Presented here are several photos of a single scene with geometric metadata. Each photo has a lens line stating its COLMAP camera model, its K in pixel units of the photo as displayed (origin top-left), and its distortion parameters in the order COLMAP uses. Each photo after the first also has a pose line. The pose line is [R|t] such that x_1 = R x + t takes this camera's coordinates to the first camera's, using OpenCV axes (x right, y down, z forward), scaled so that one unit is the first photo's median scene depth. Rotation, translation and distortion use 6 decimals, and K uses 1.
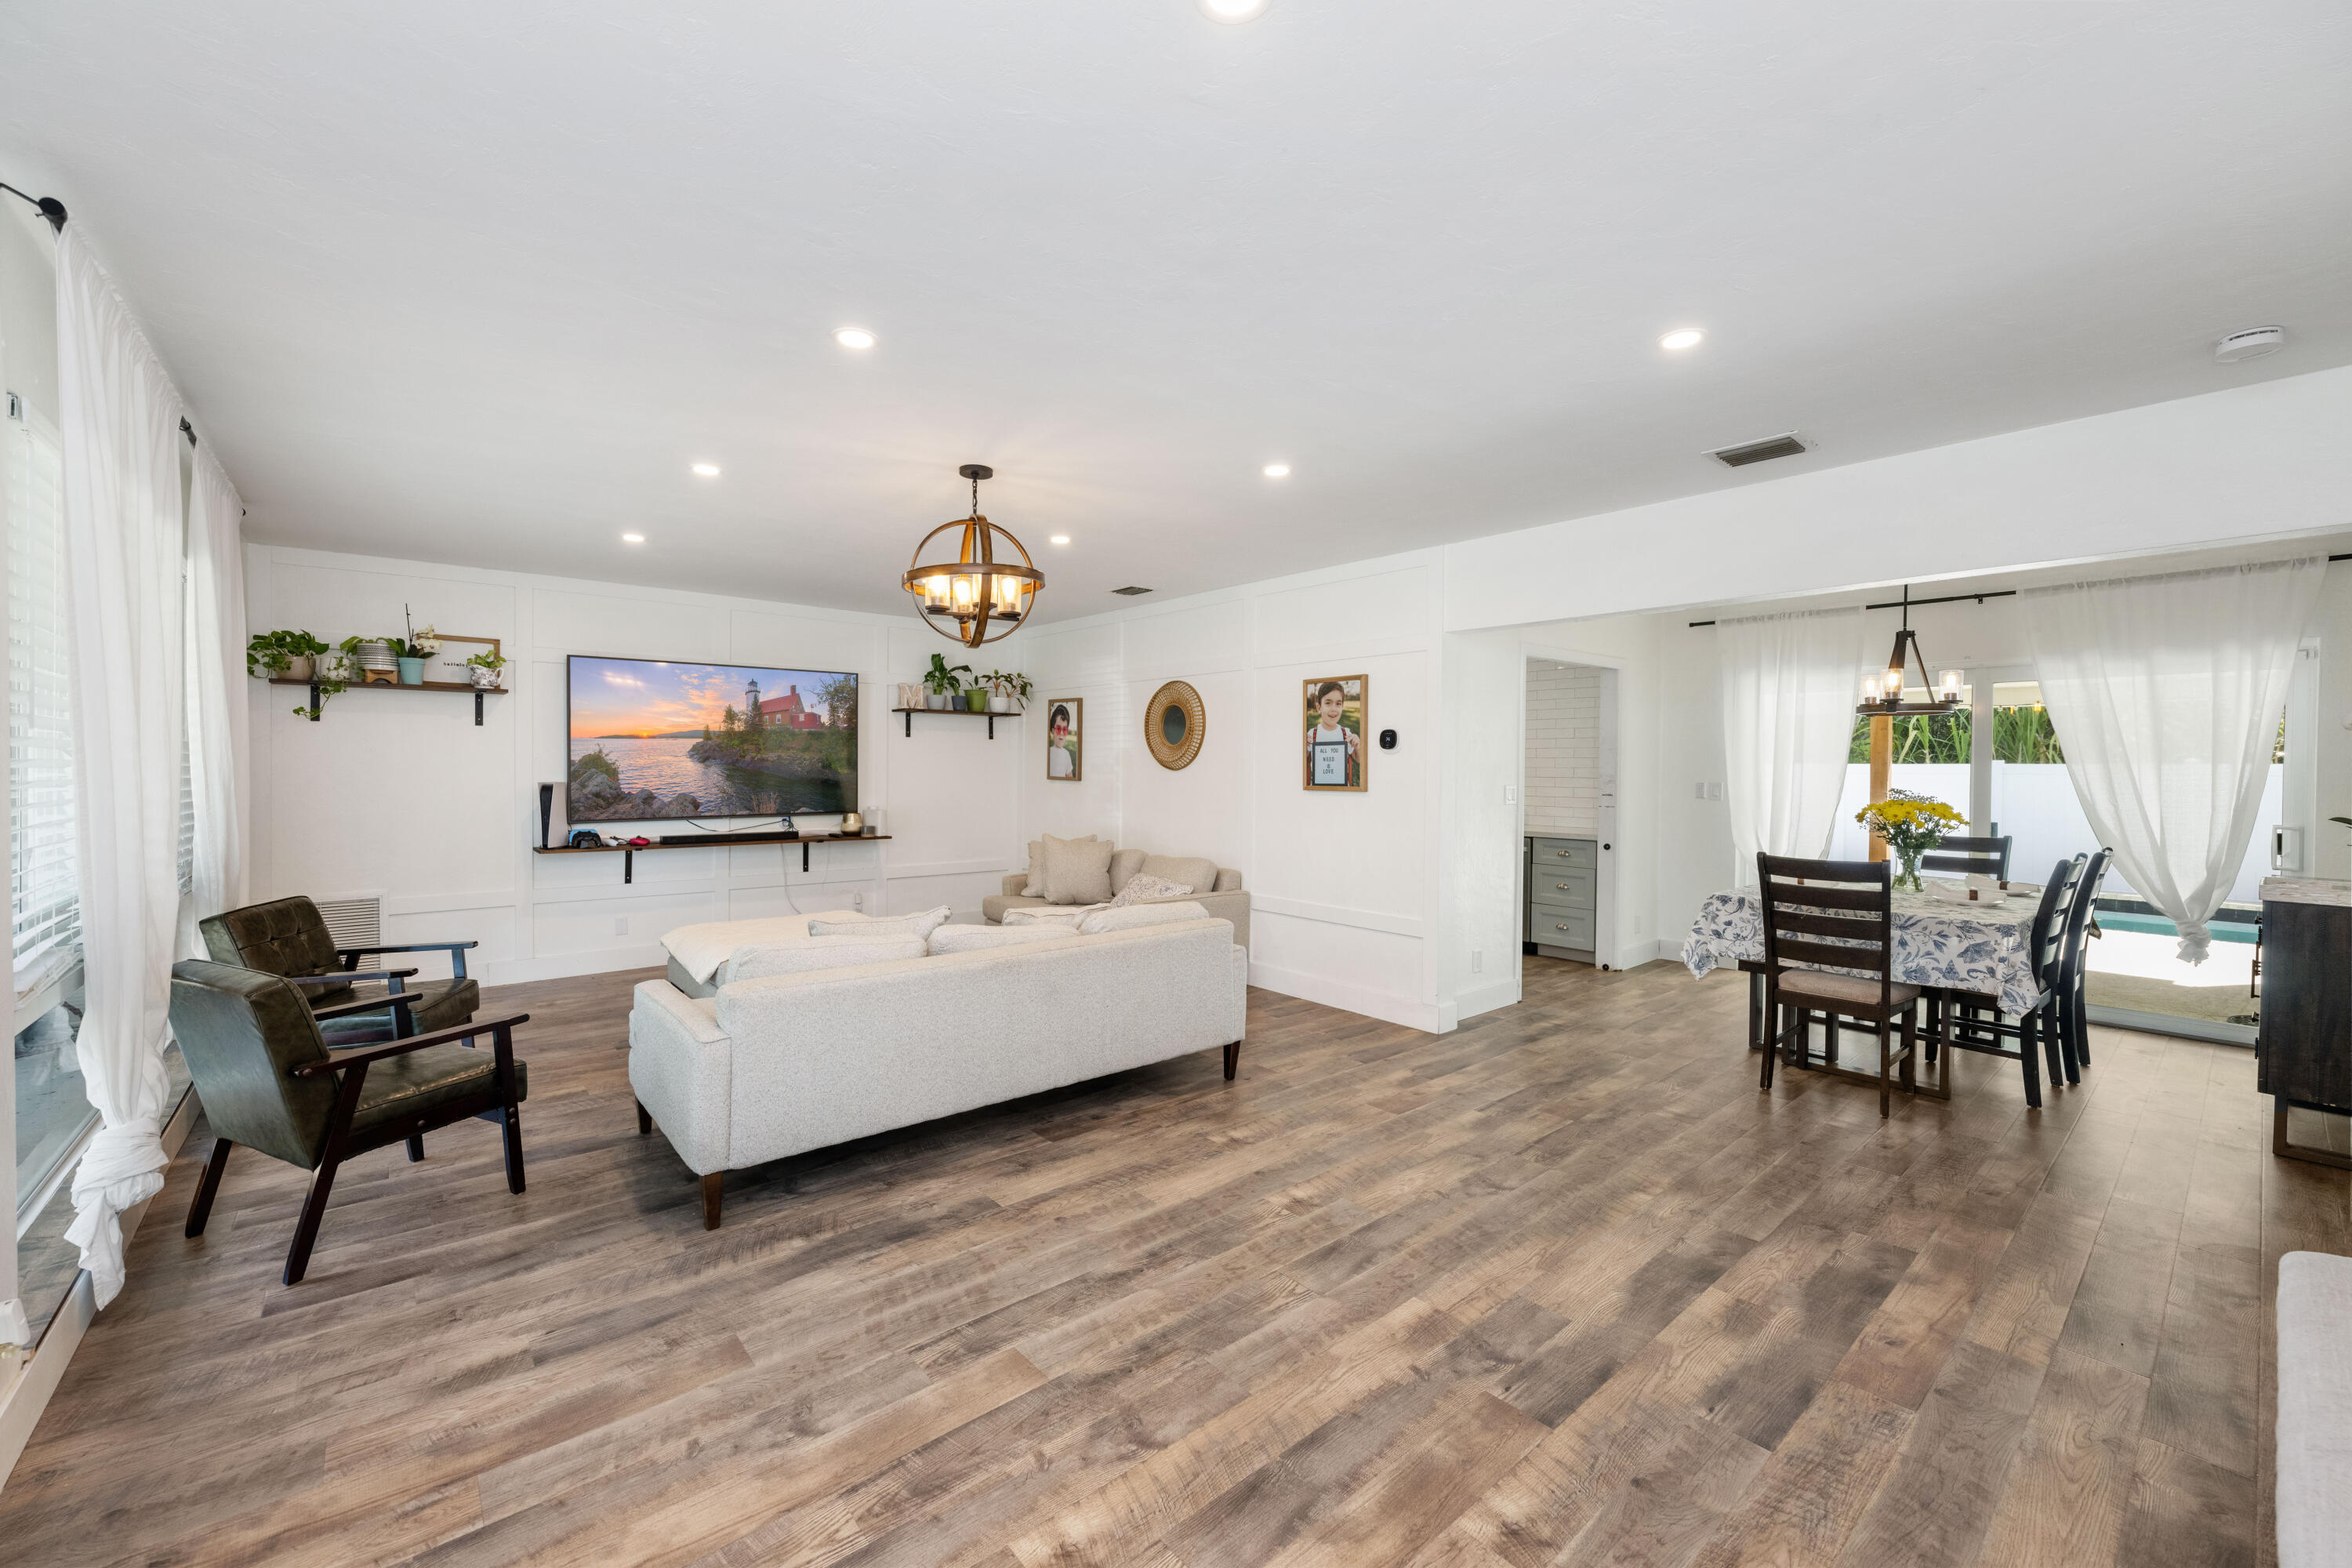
lens RADIAL K [[955.3, 0, 1152.2], [0, 955.3, 775.9], [0, 0, 1]] dist [-0.000402, 0.000509]
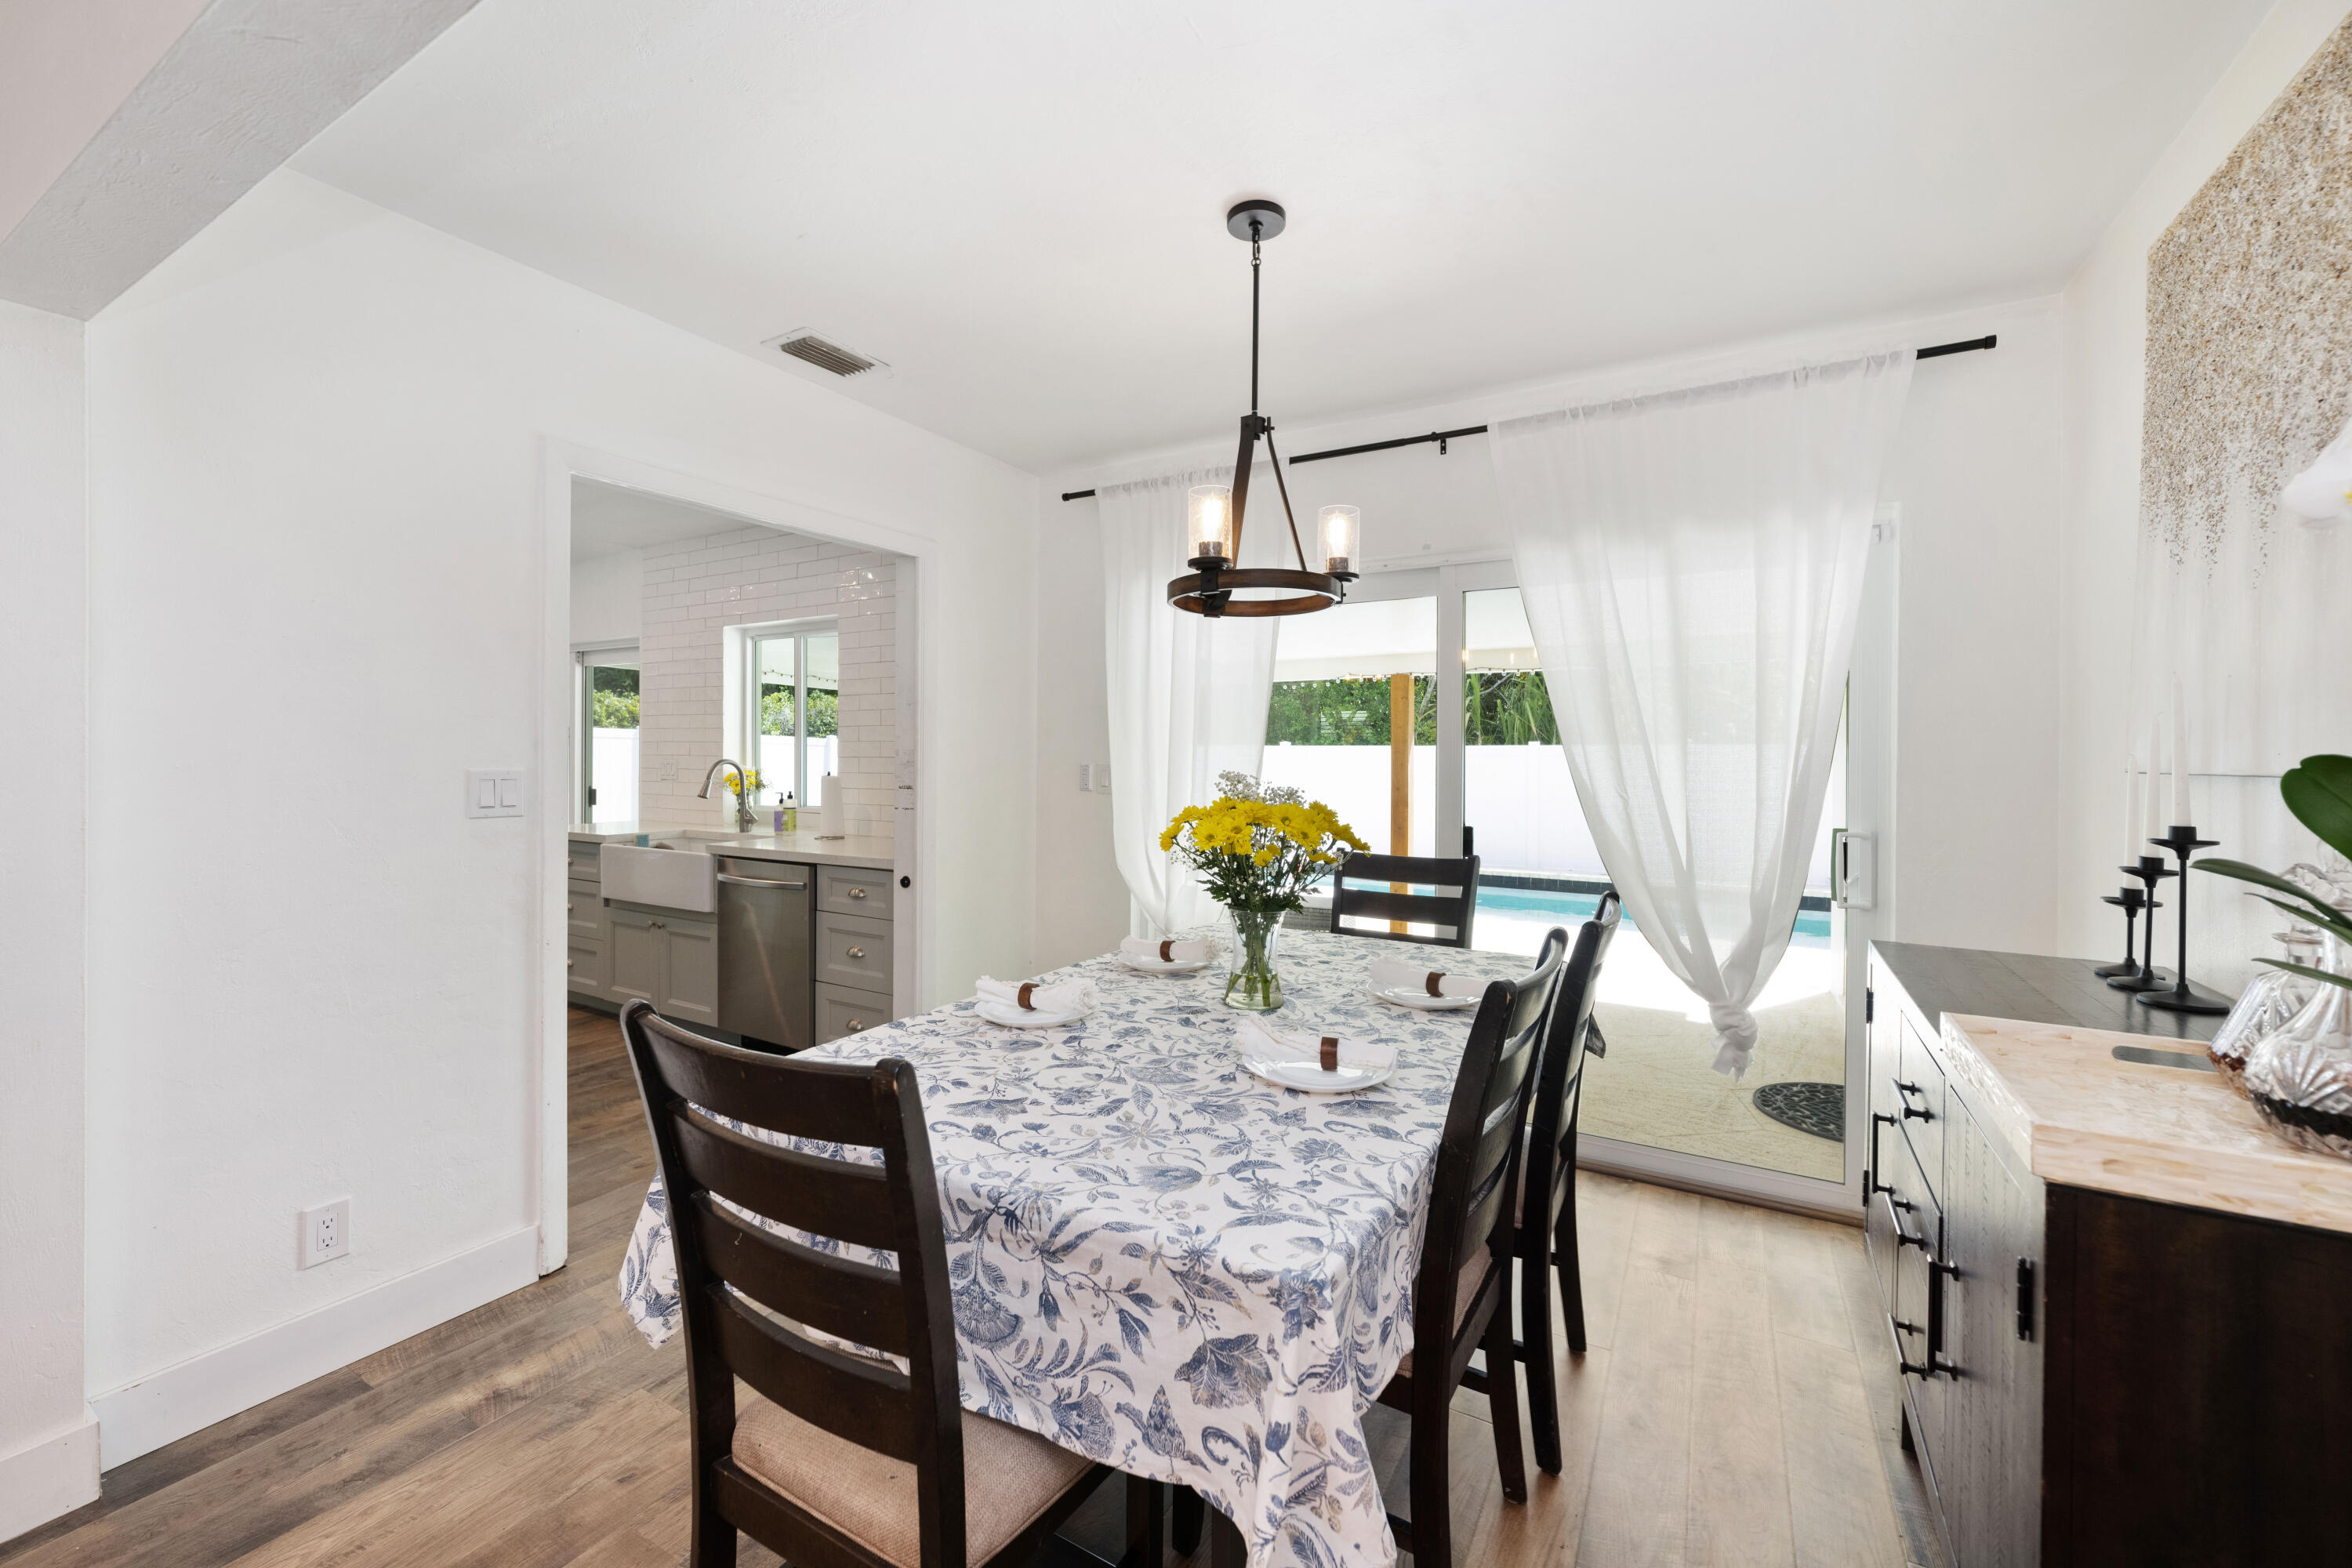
lens RADIAL K [[955.3, 0, 1180.5], [0, 955.3, 764.1], [0, 0, 1]] dist [-0.000402, 0.000509]
pose [[0.938675, -0.004169, 0.344777, 0.601826], [0.004570, 0.999989, -0.000350, 0.010279], [-0.344772, 0.001904, 0.938684, 0.594688]]
